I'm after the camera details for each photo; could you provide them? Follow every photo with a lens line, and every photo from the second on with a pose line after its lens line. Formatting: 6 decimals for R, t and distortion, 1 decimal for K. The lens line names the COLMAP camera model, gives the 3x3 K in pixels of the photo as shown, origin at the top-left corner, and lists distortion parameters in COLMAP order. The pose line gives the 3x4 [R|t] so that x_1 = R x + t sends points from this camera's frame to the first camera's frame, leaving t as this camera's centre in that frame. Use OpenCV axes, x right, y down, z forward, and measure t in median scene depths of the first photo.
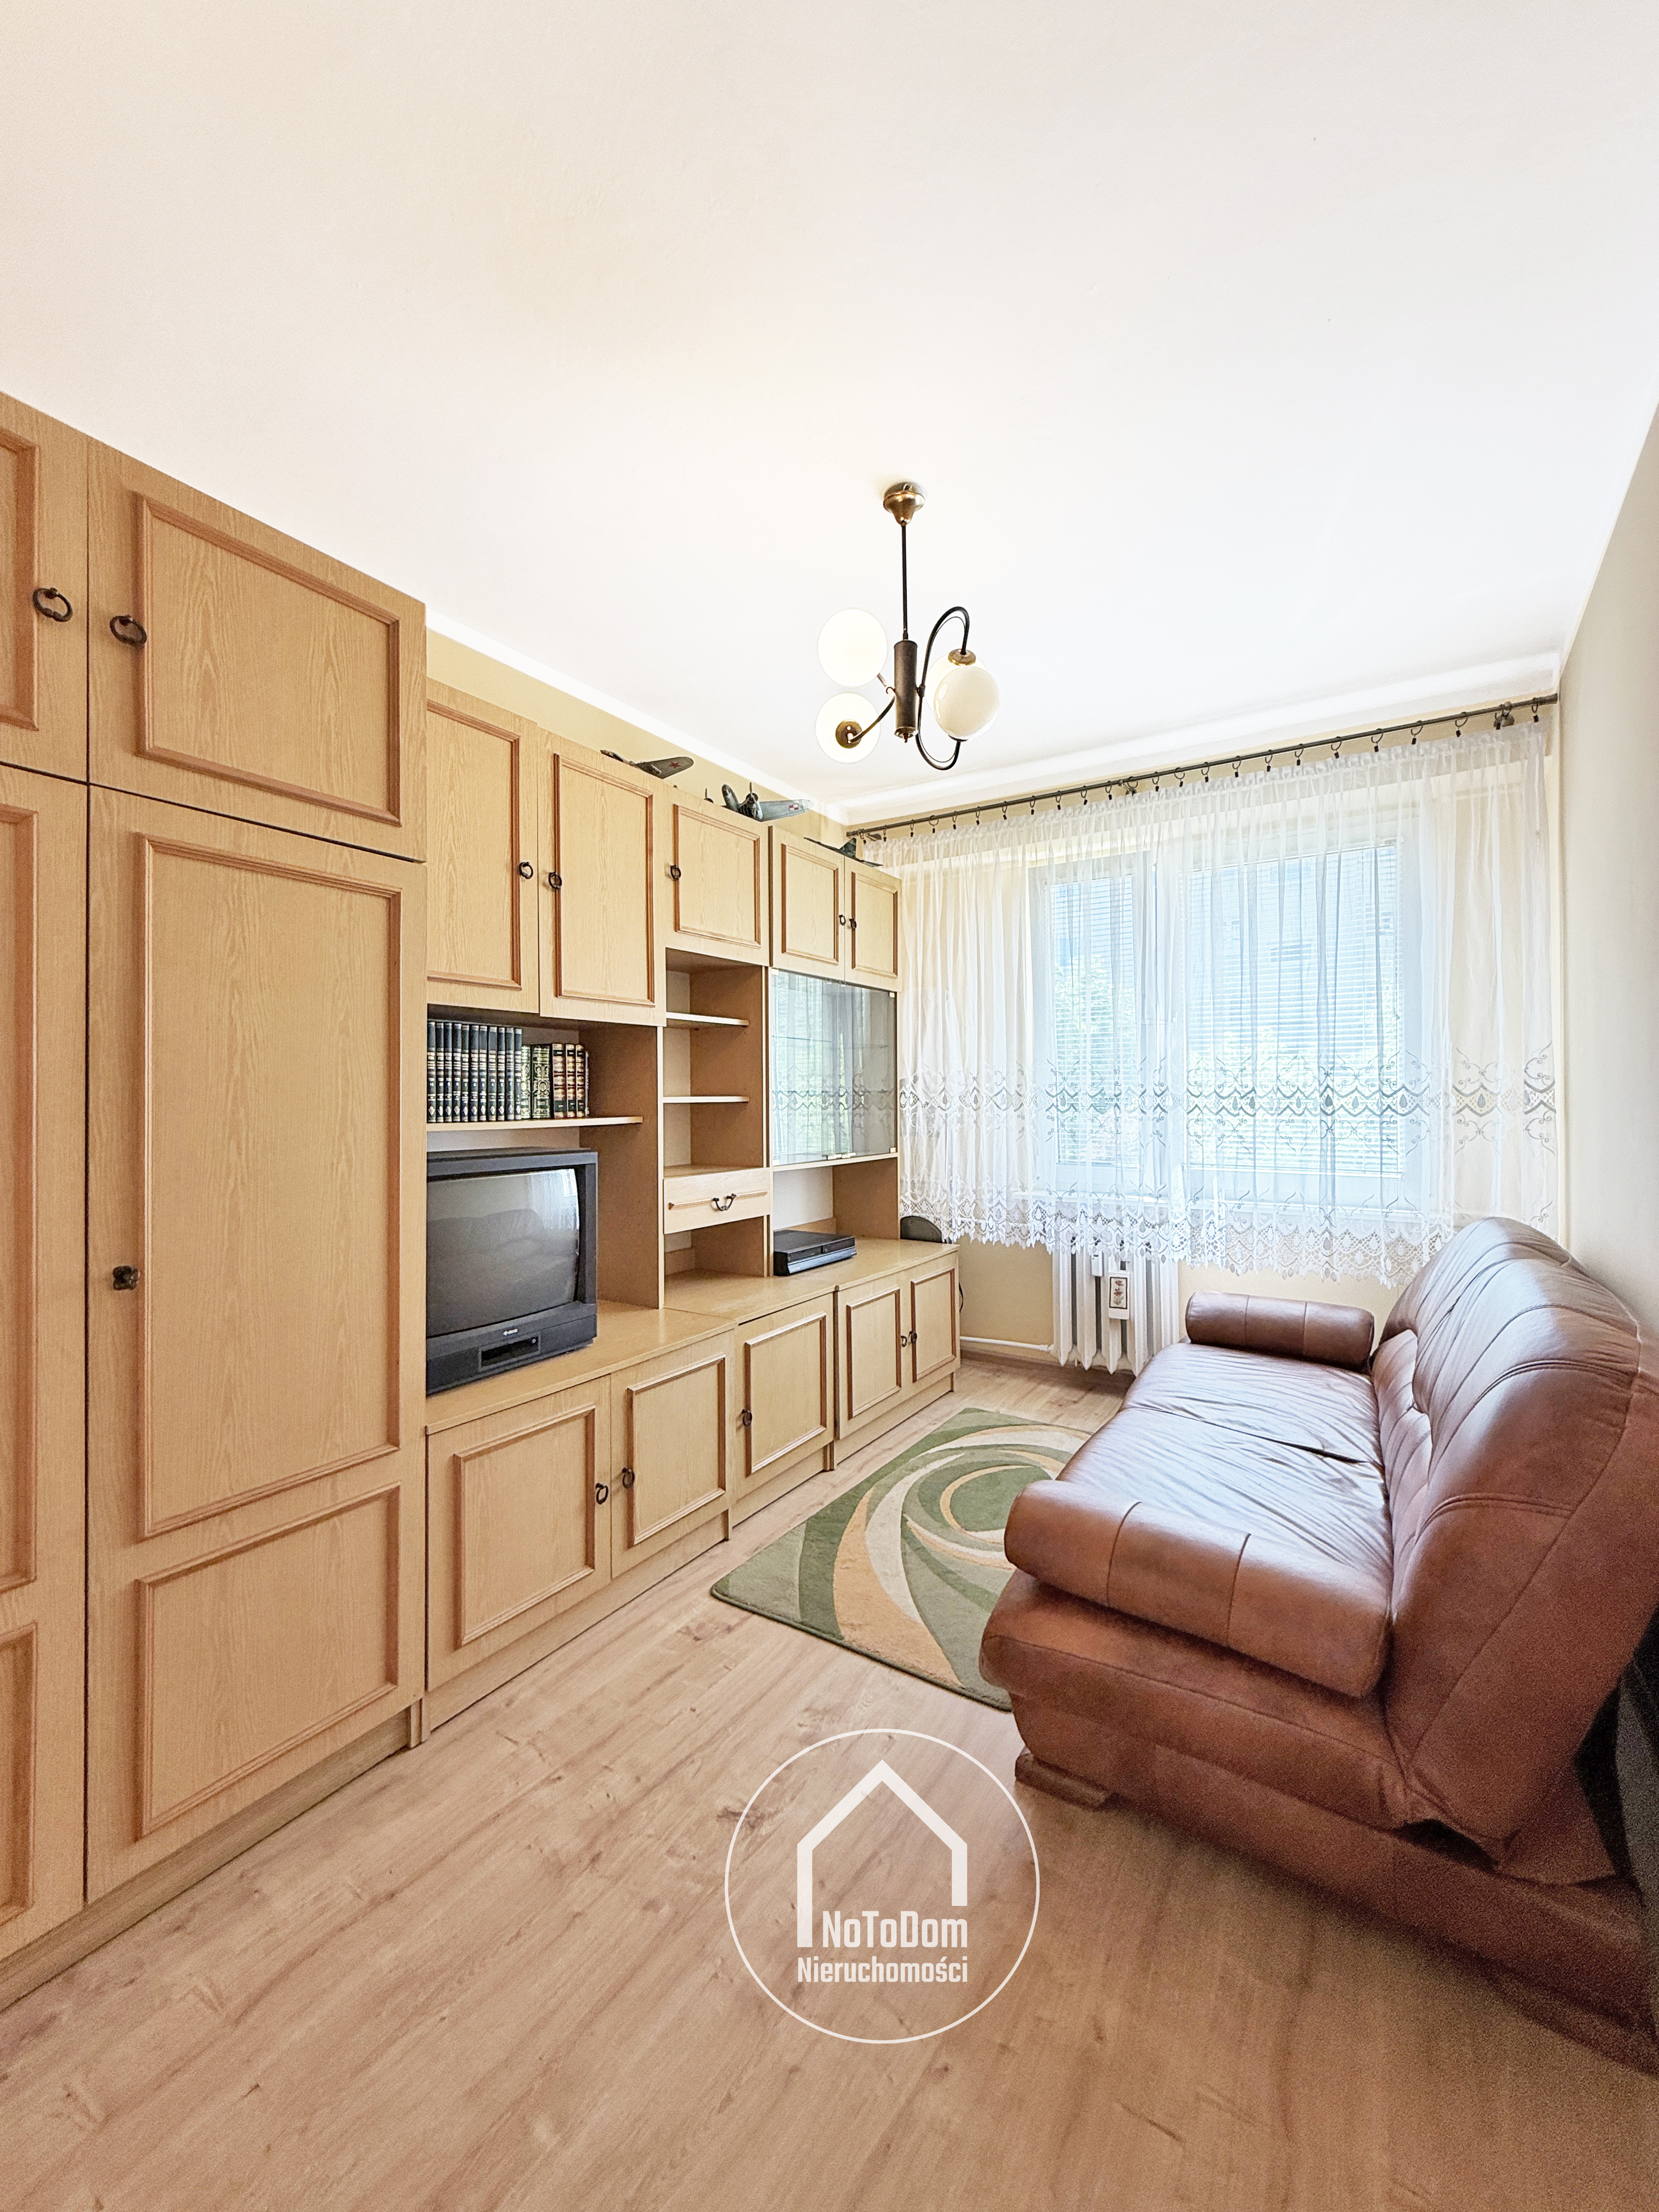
lens RADIAL K [[879.7, 0, 830.7], [0, 879.7, 1100.5], [0, 0, 1]] dist [-0.001647, -0.000142]
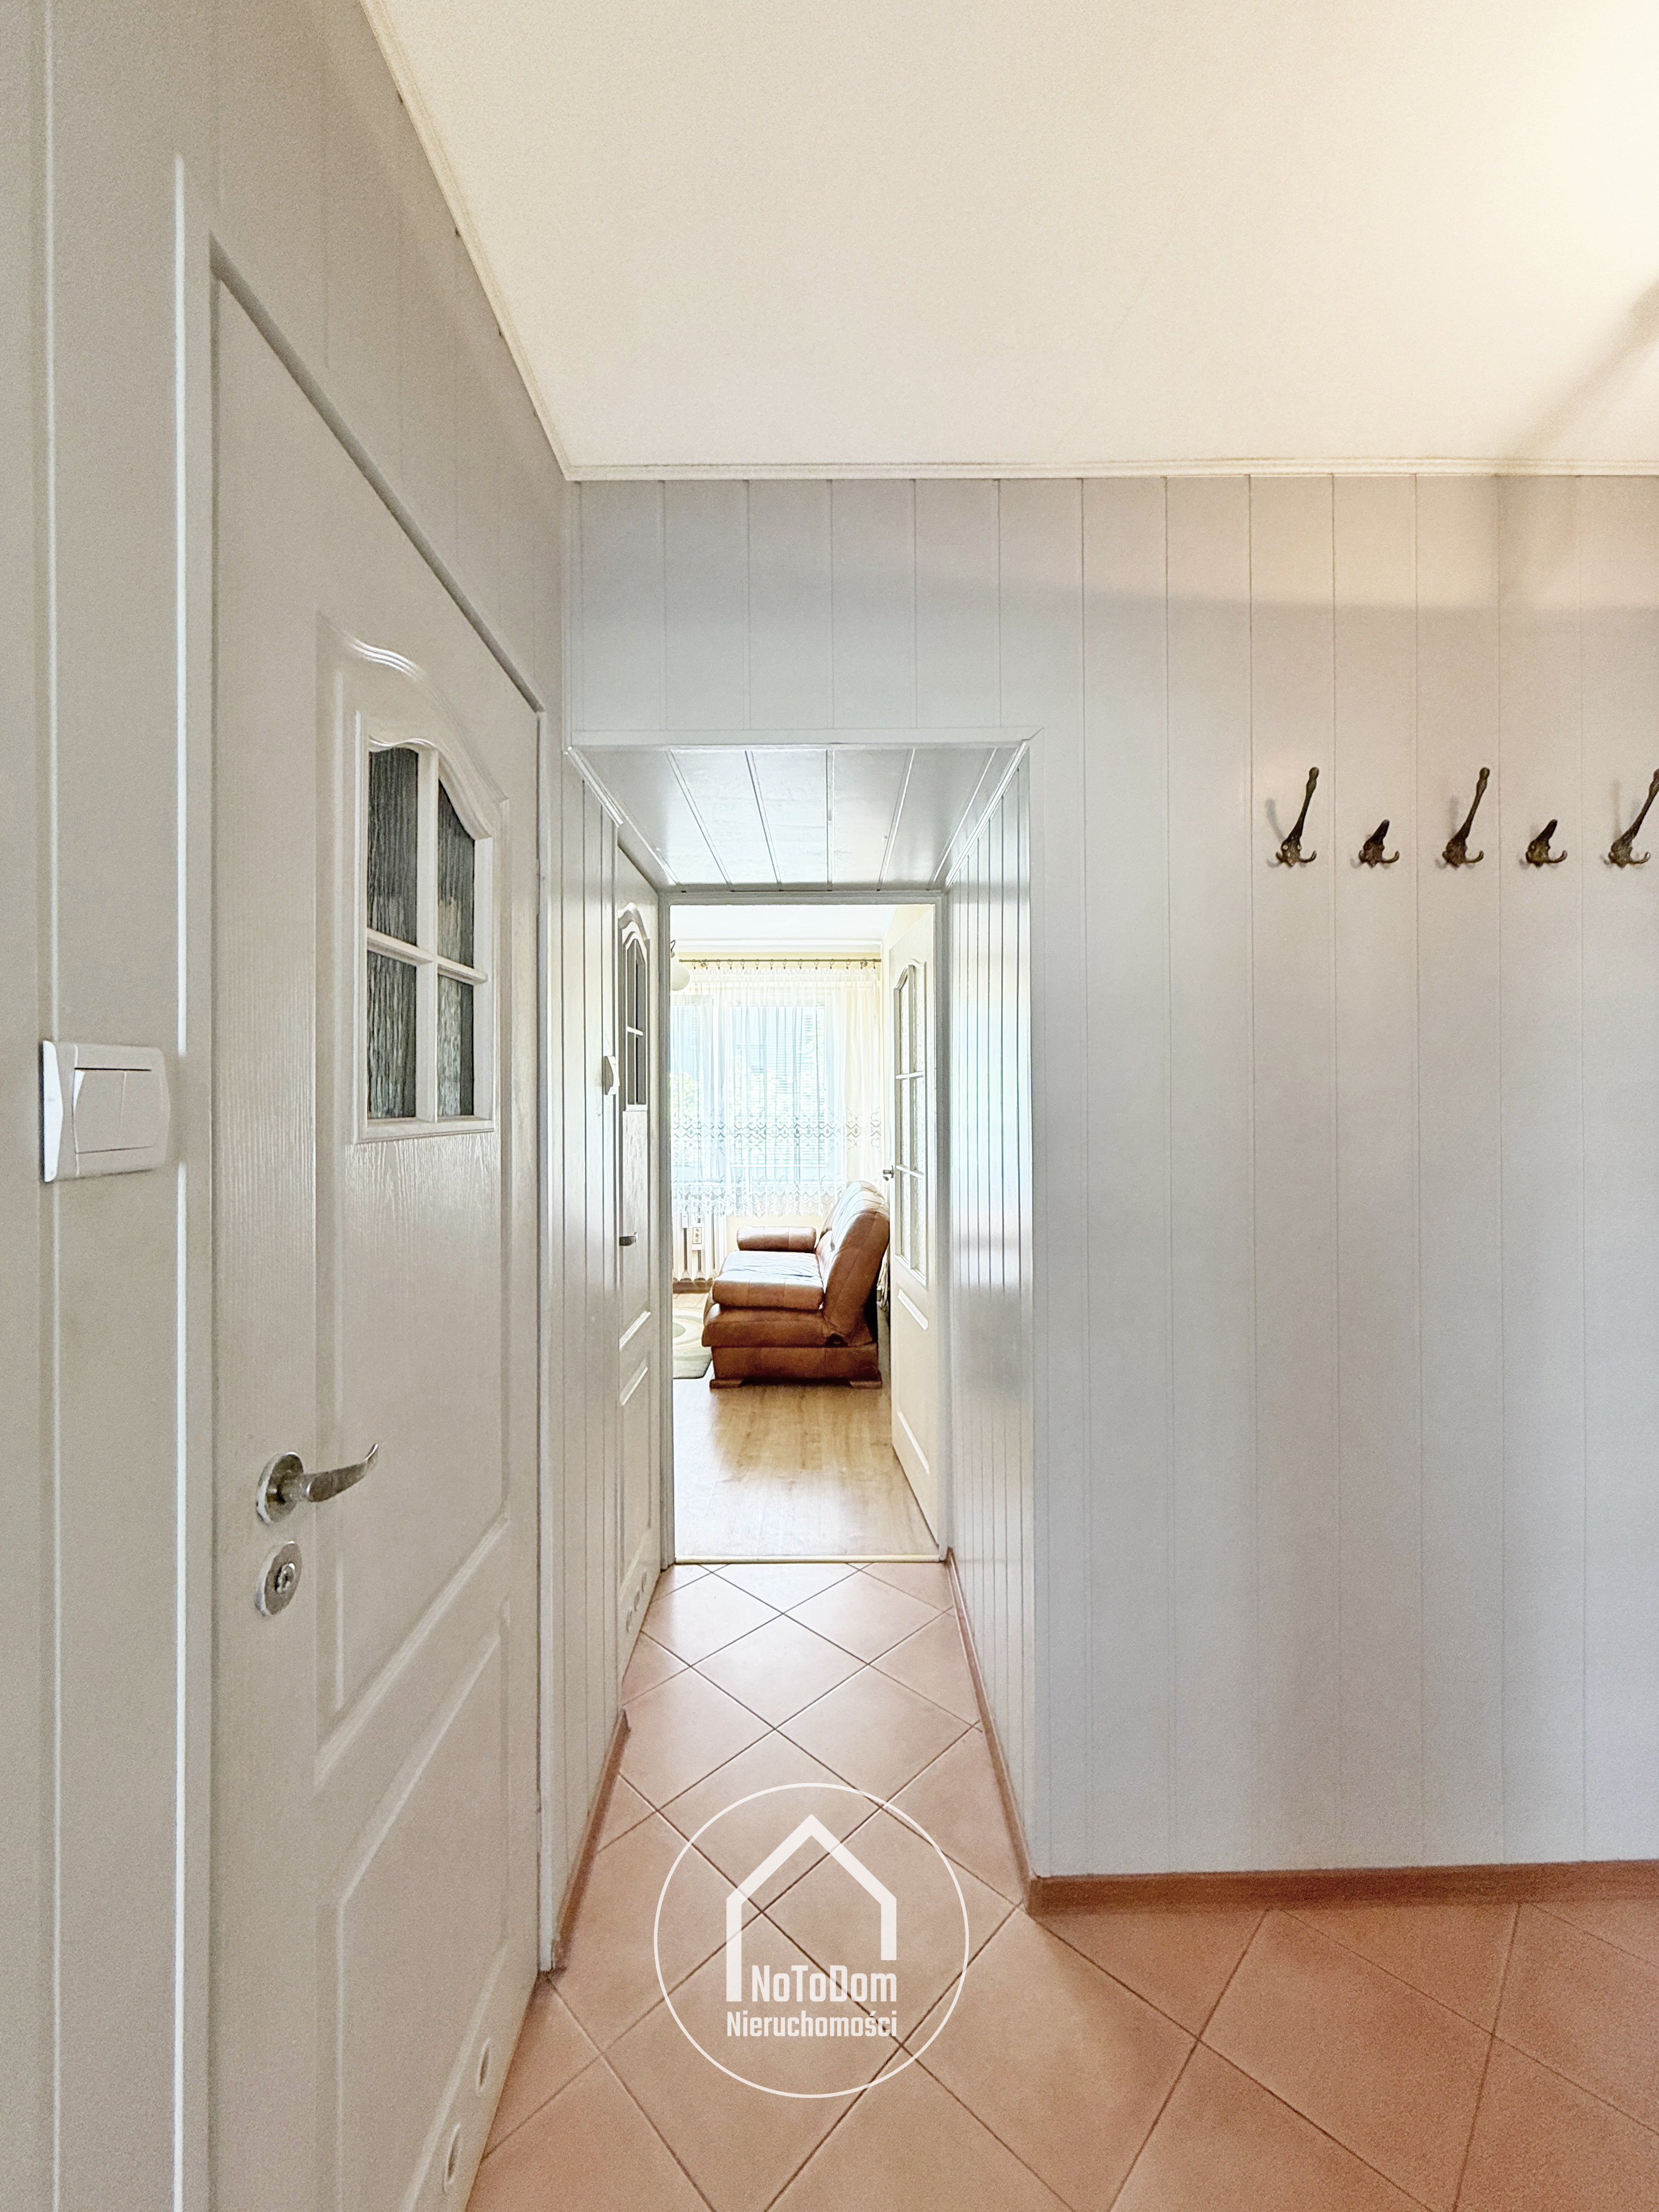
lens RADIAL K [[879.7, 0, 830.7], [0, 879.7, 1100.5], [0, 0, 1]] dist [-0.001647, -0.000142]
pose [[0.837756, -0.001998, 0.546042, -0.990310], [0.003206, 0.999994, -0.001259, -0.133065], [-0.546036, 0.002805, 0.837757, -1.546116]]
